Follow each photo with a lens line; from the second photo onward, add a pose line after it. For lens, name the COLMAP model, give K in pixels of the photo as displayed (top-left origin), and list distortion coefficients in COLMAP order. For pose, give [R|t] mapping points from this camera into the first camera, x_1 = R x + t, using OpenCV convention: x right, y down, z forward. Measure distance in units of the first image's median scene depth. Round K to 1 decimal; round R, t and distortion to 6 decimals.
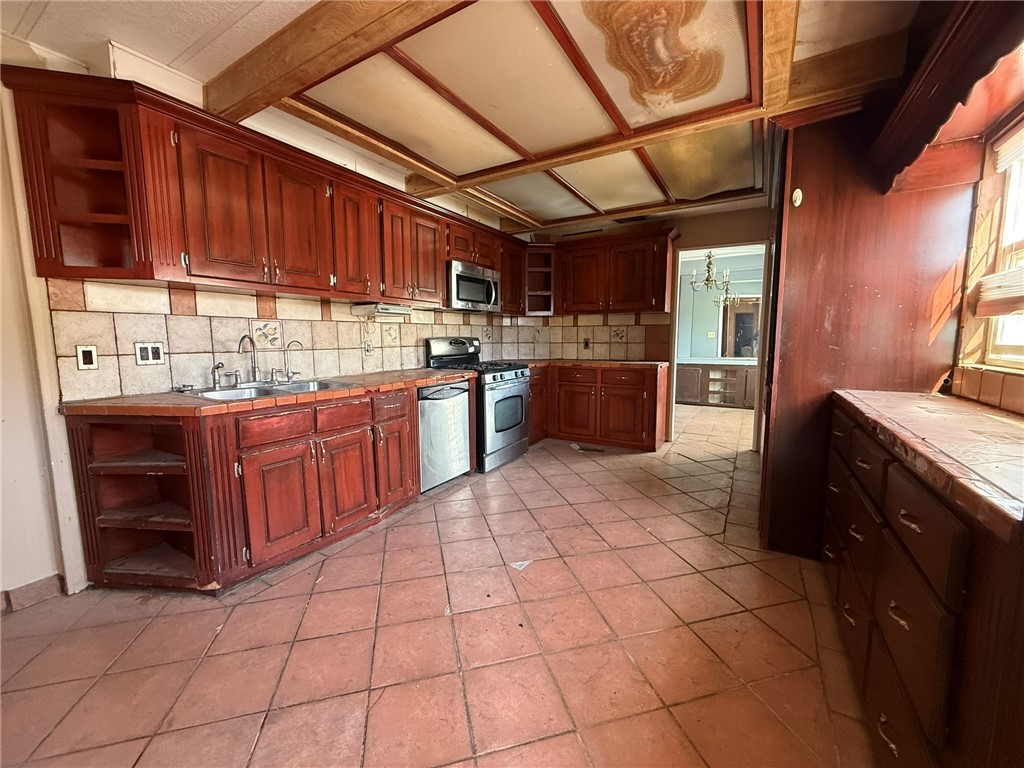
lens RADIAL K [[410.1, 0, 510.9], [0, 410.1, 382.2], [0, 0, 1]] dist [-0.000498, 0.000076]
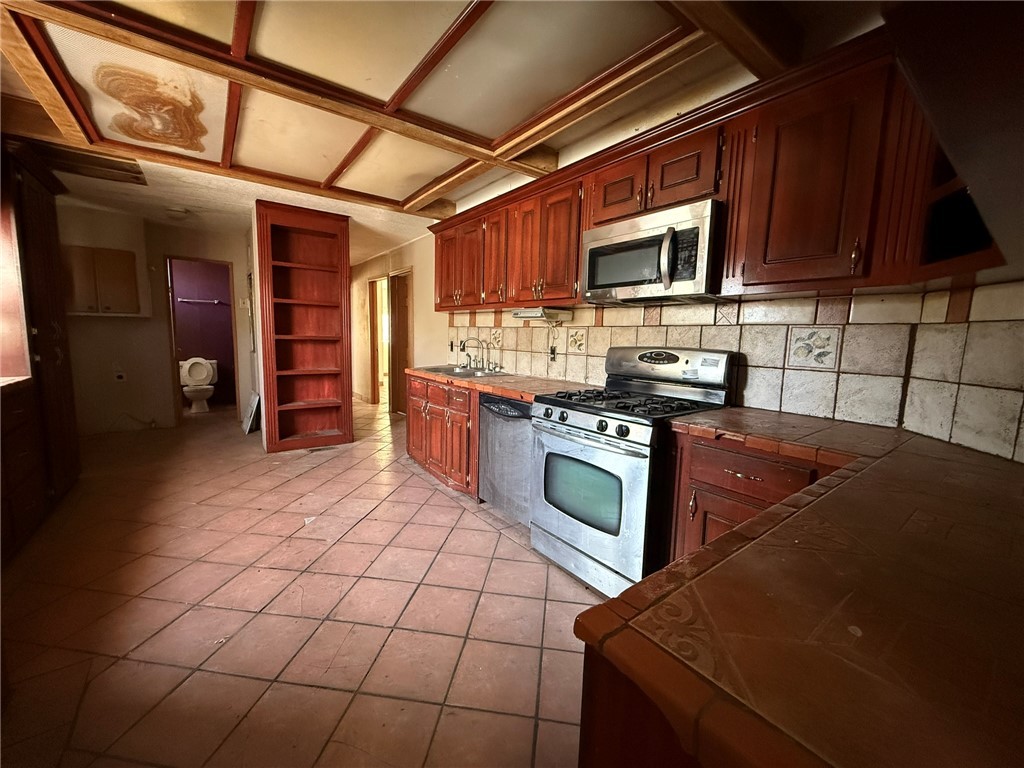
lens RADIAL K [[410.1, 0, 512.3], [0, 410.1, 385.3], [0, 0, 1]] dist [-0.000498, 0.000076]
pose [[-0.376322, 0.100345, -0.921039, 0.731317], [-0.131275, 0.978313, 0.160221, -0.189450], [0.917142, 0.181204, -0.354988, 1.572183]]
